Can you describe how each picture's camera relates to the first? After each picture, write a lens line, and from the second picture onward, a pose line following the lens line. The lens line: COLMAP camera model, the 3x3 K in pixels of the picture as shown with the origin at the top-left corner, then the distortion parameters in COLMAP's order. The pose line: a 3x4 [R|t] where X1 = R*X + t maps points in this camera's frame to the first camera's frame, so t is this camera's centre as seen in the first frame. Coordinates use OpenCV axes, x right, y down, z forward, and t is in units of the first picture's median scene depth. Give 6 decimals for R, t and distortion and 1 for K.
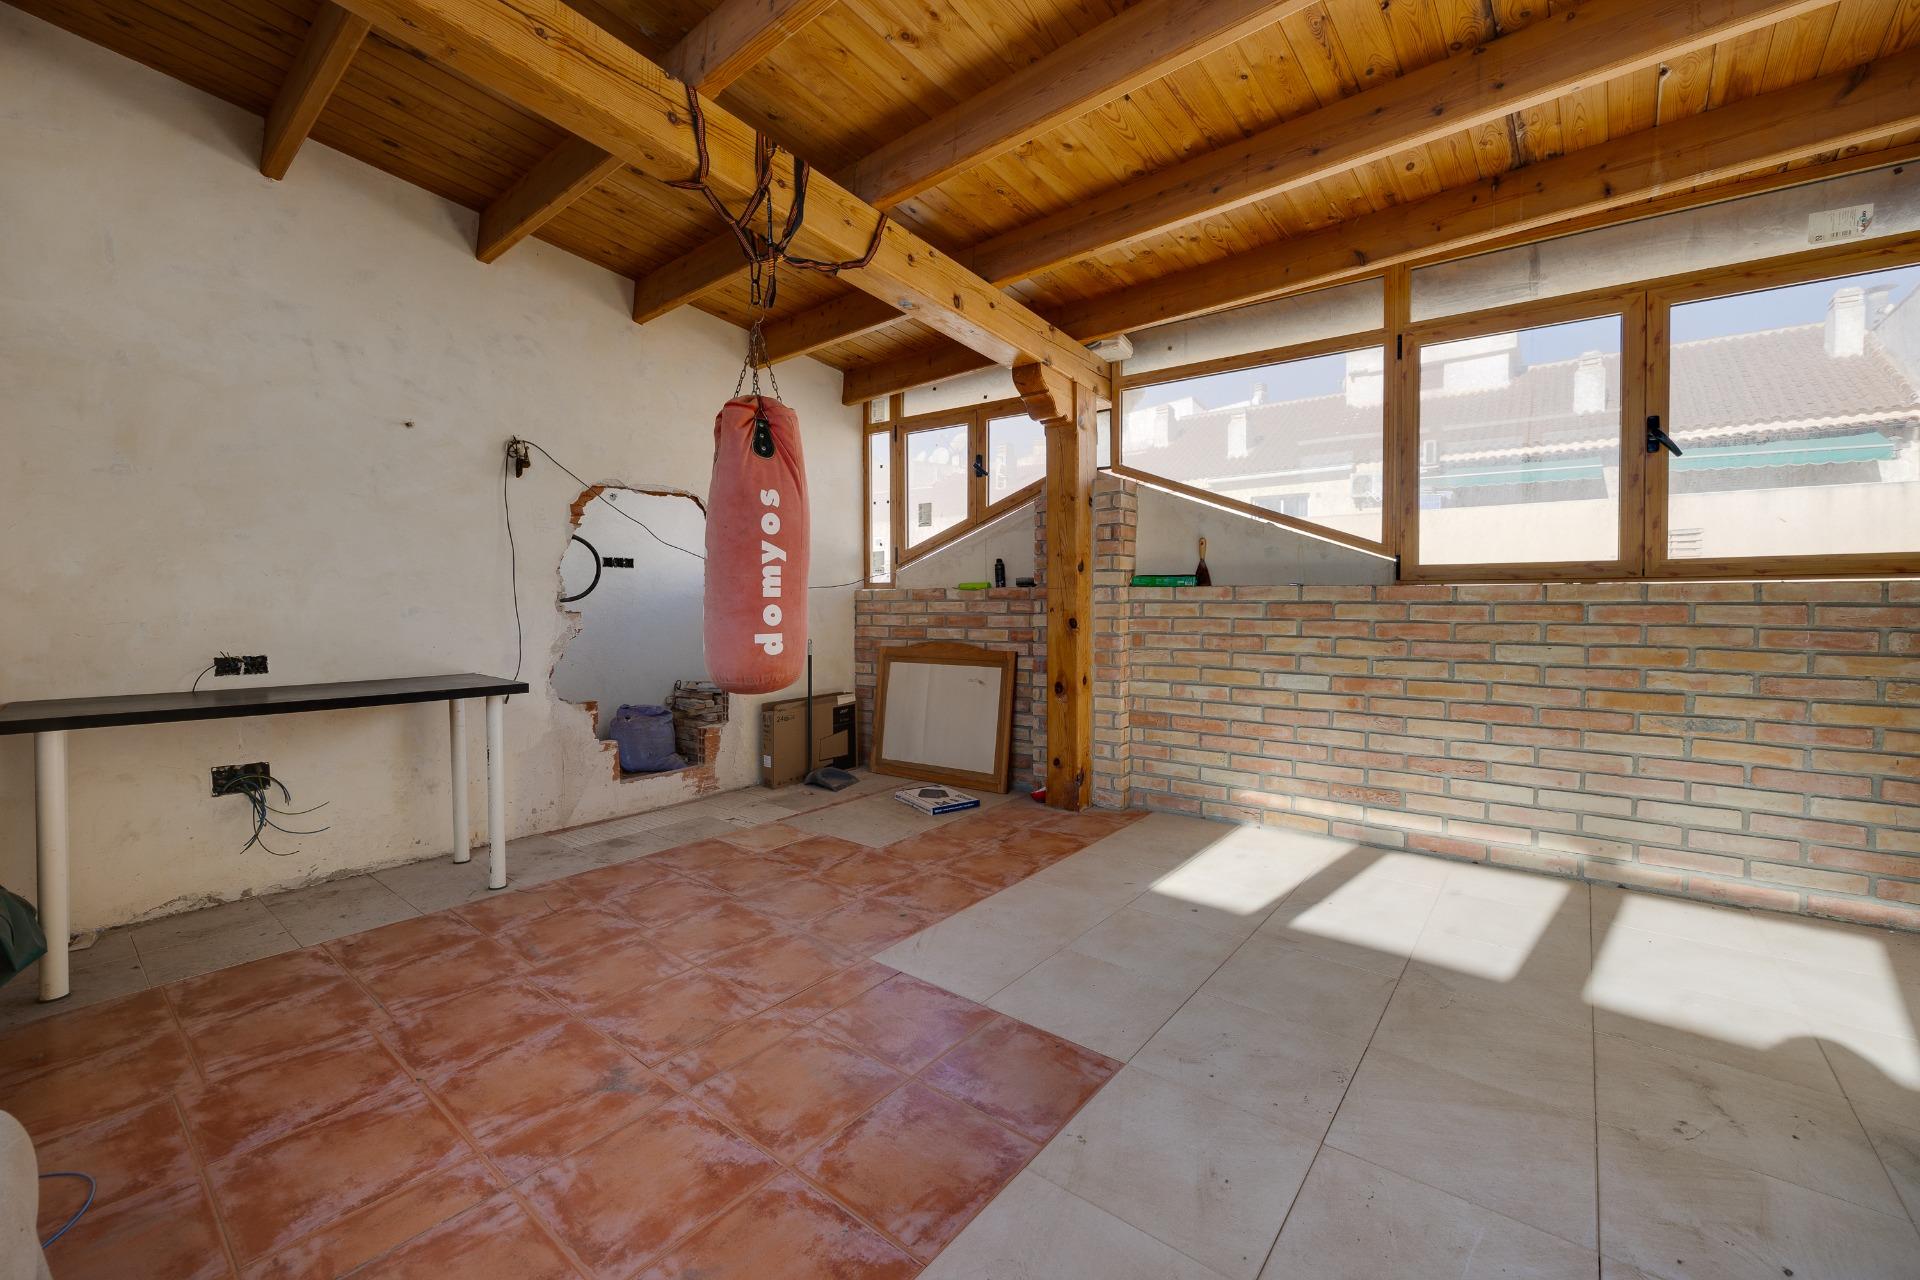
lens RADIAL K [[760.6, 0, 959.3], [0, 760.6, 624.8], [0, 0, 1]] dist [-0.004006, 0.000152]
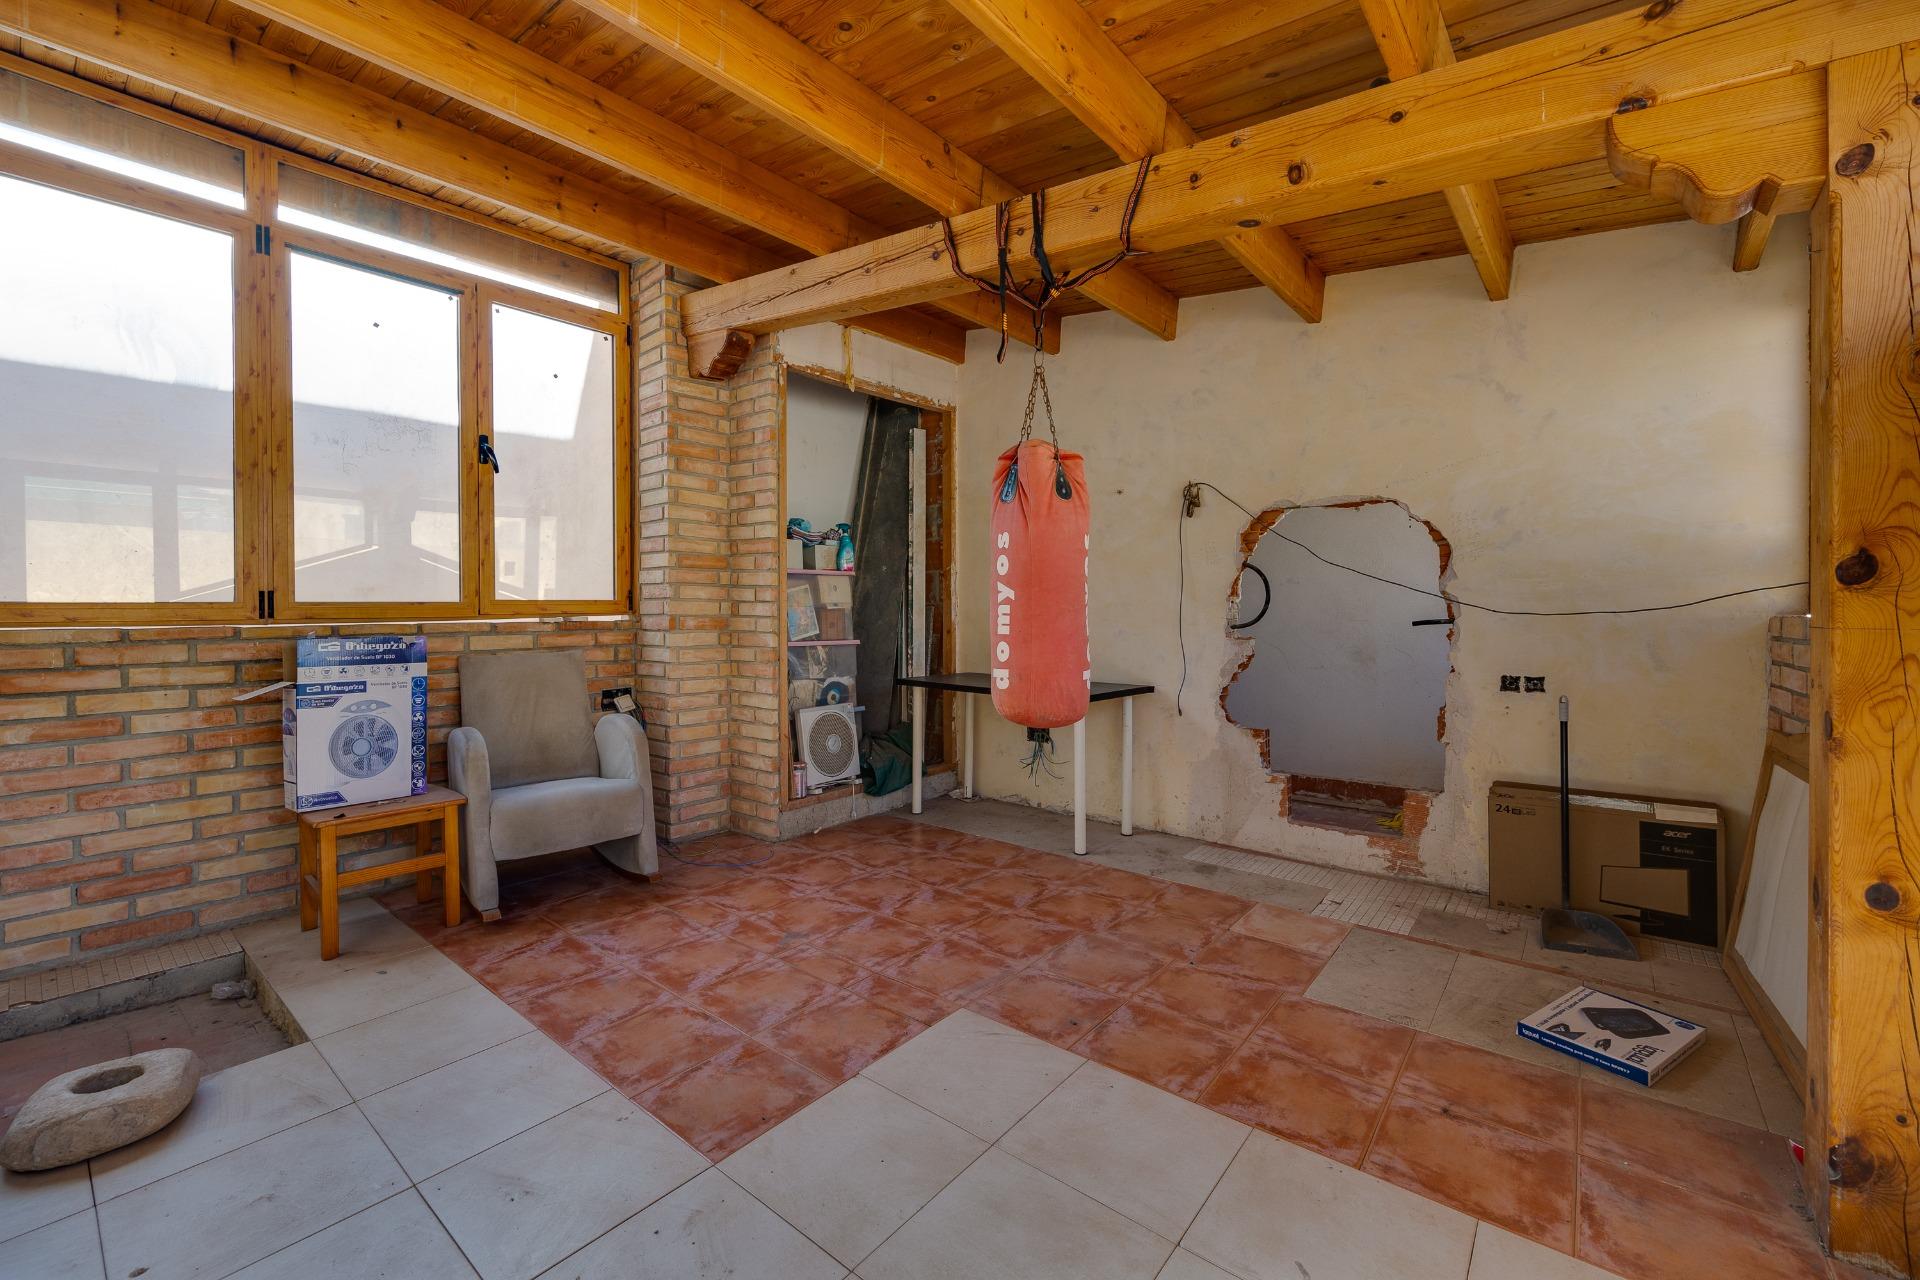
lens RADIAL K [[795.6, 0, 960.7], [0, 795.6, 622.0], [0, 0, 1]] dist [-0.002650, 0.000206]
pose [[-0.003665, 0.020617, -0.999781, 0.835830], [-0.031524, 0.999288, 0.020722, -0.073026], [0.999496, 0.031593, -0.003012, 0.924002]]
